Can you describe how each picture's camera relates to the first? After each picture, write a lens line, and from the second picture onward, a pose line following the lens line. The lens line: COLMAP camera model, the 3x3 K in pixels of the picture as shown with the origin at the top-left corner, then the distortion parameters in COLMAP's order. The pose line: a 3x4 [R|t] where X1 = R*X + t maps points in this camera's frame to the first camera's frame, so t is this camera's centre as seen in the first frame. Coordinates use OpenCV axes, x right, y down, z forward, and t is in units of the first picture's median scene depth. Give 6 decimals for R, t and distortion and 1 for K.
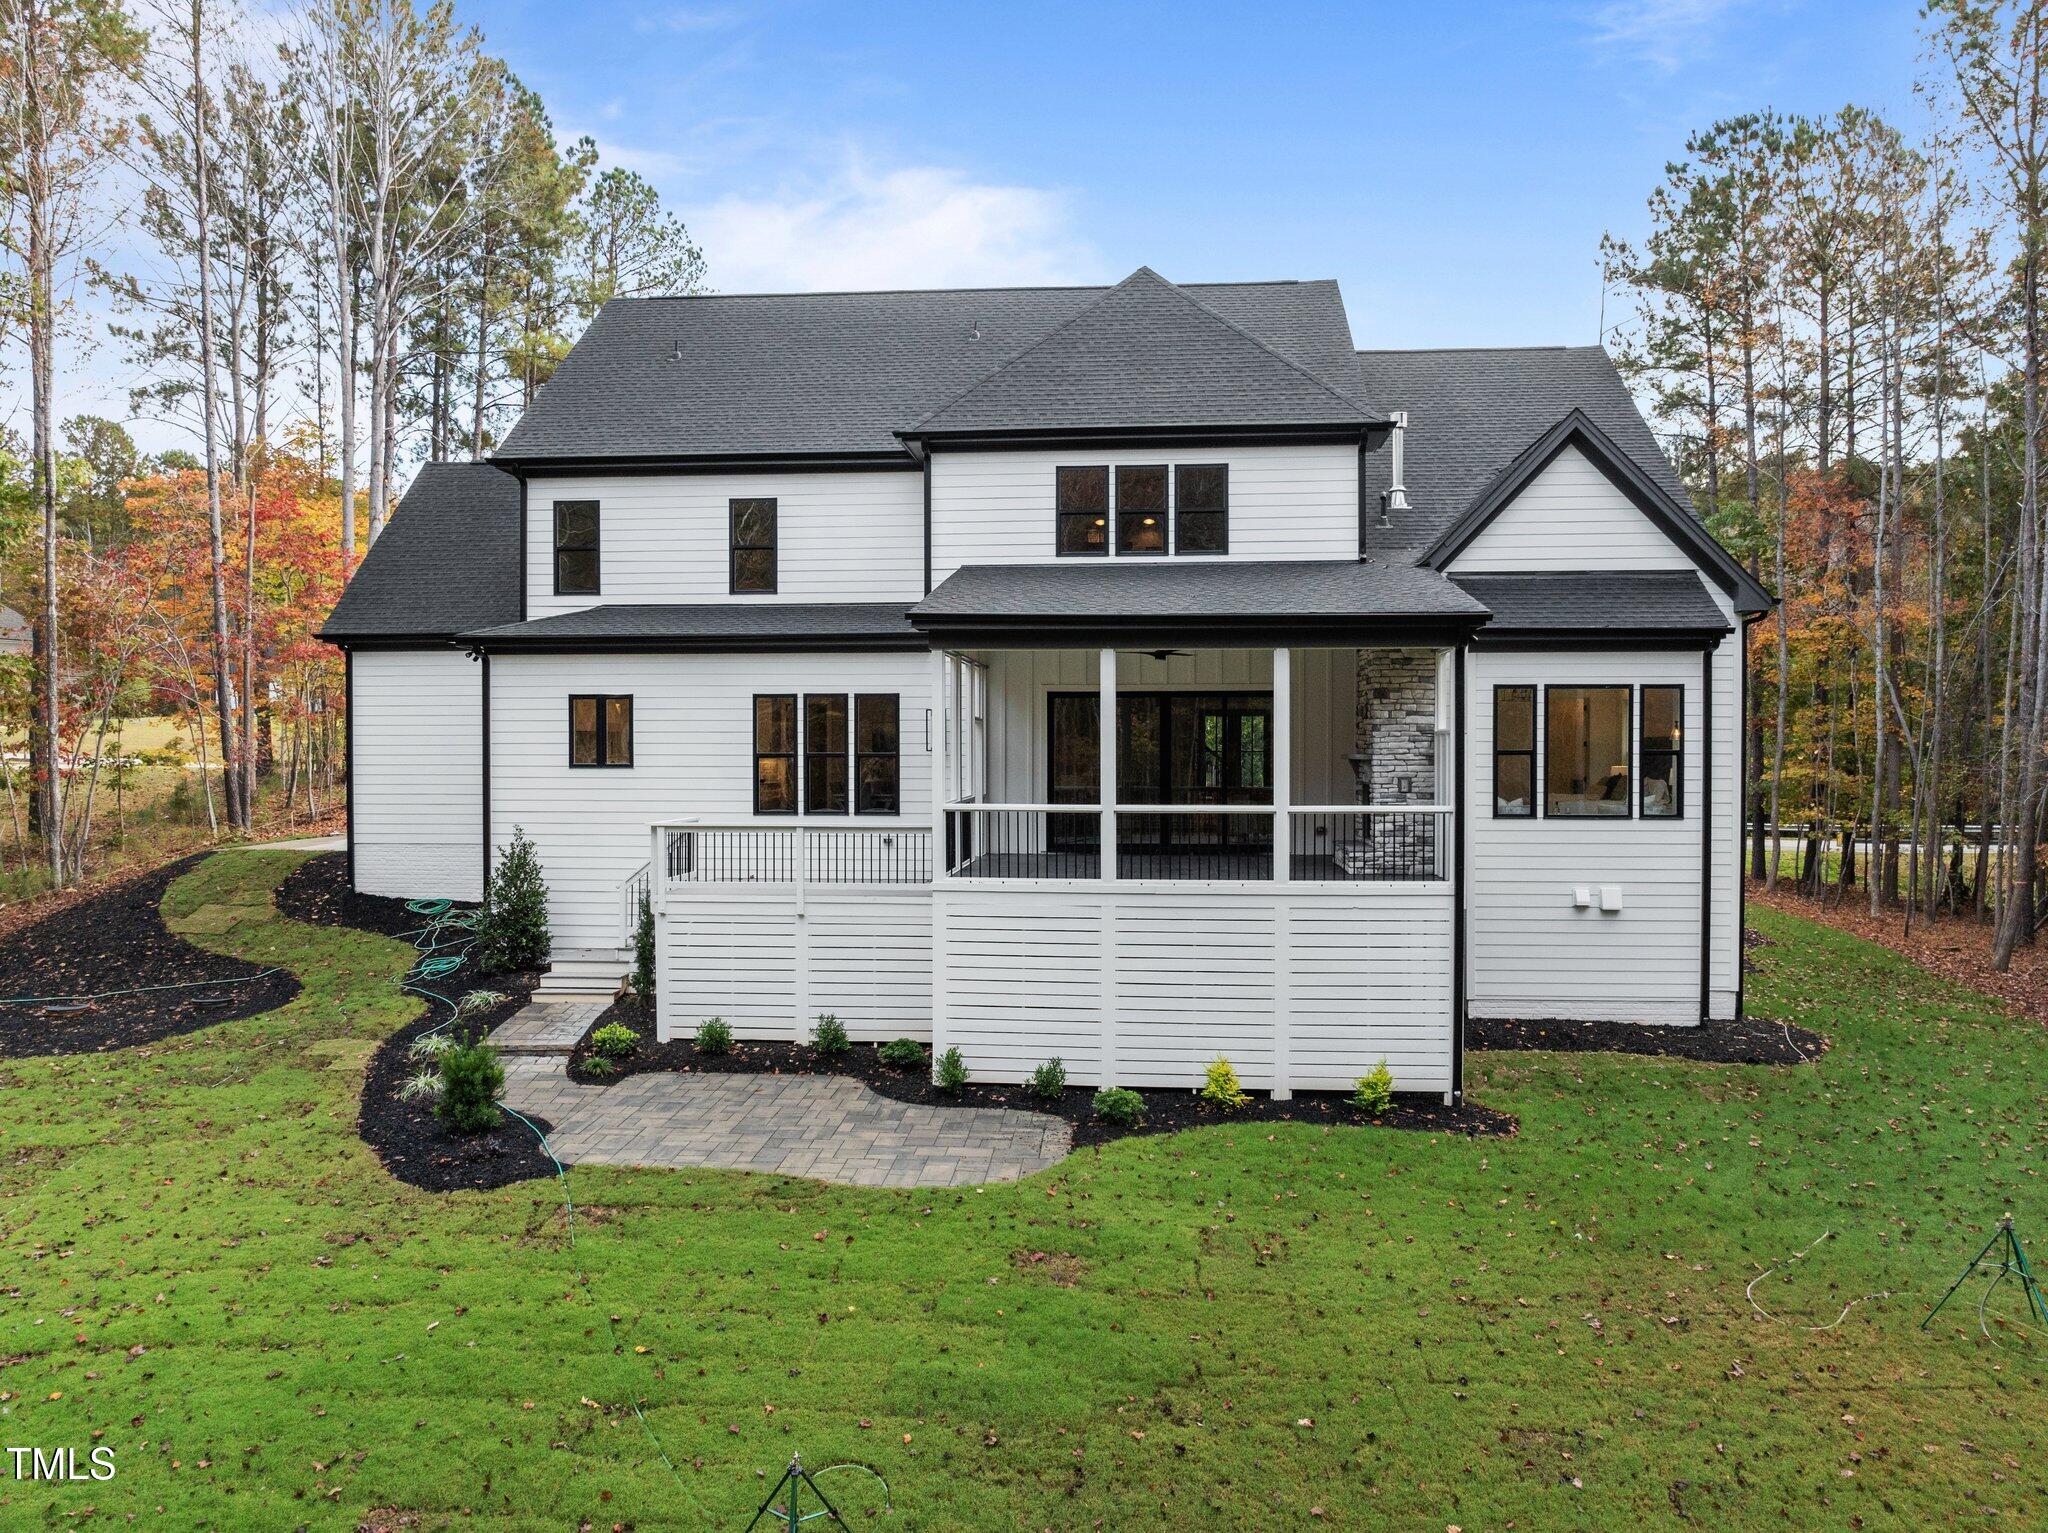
lens RADIAL K [[1446.6, 0, 1042.9], [0, 1446.6, 840.6], [0, 0, 1]] dist [-0.042797, 0.021212]
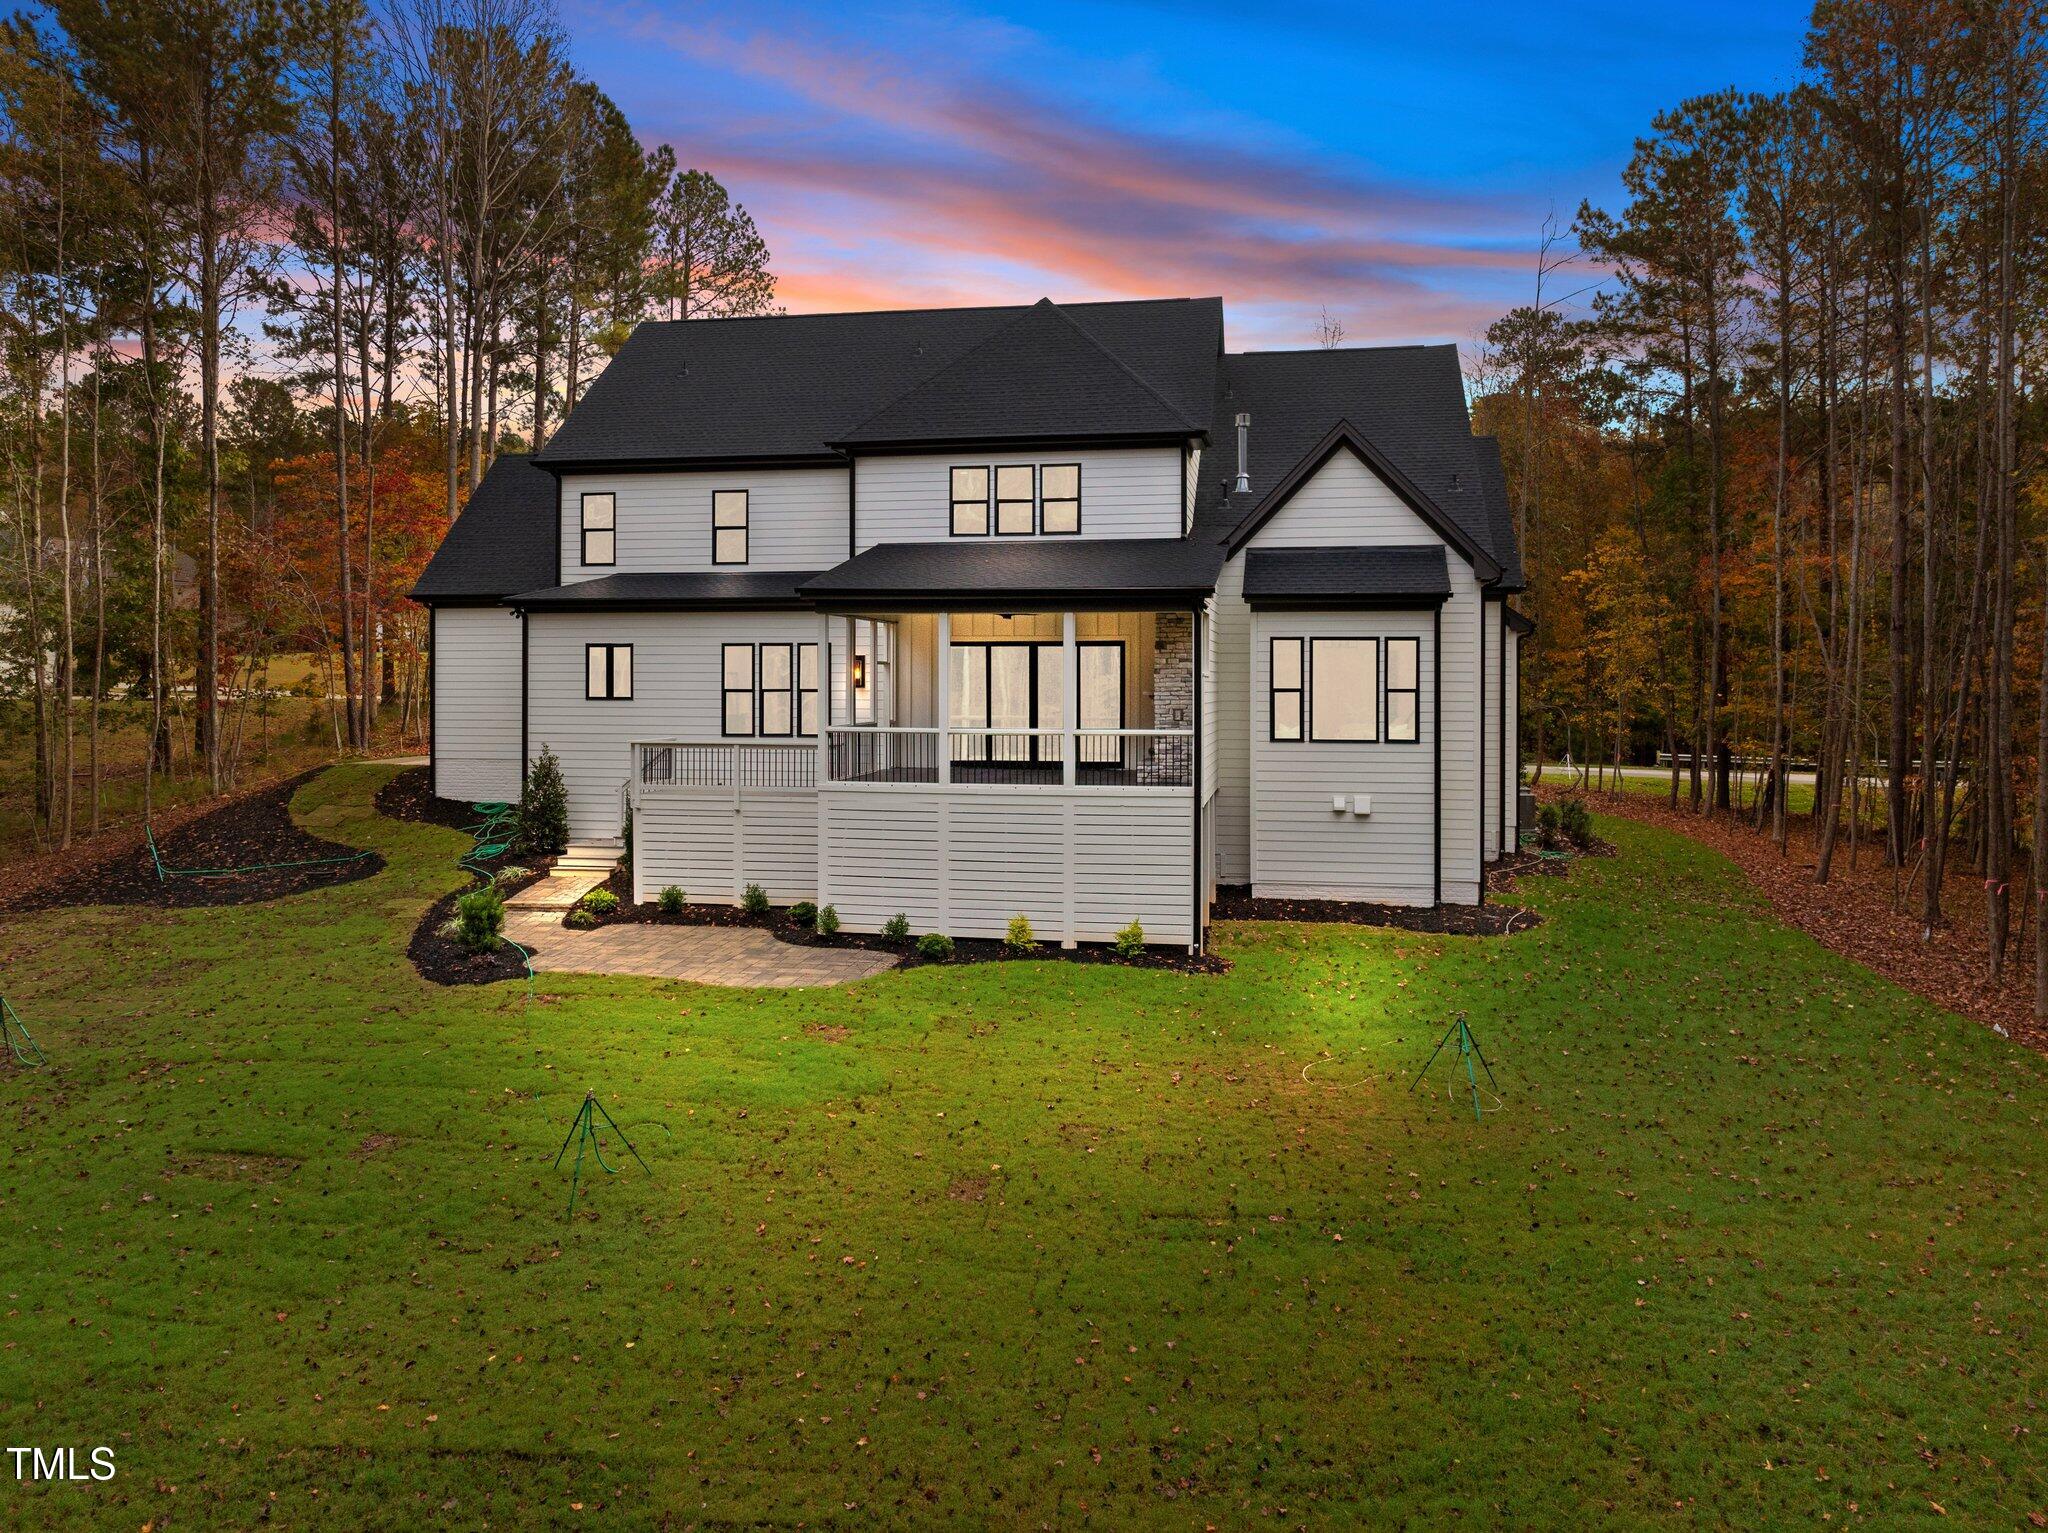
lens RADIAL K [[1446.6, 0, 1021.4], [0, 1446.6, 762.6], [0, 0, 1]] dist [-0.042797, 0.021212]
pose [[0.995306, 0.007249, -0.096504, 0.198074], [-0.008024, 0.999939, -0.007647, 0.013567], [0.096442, 0.008385, 0.995303, -0.270681]]
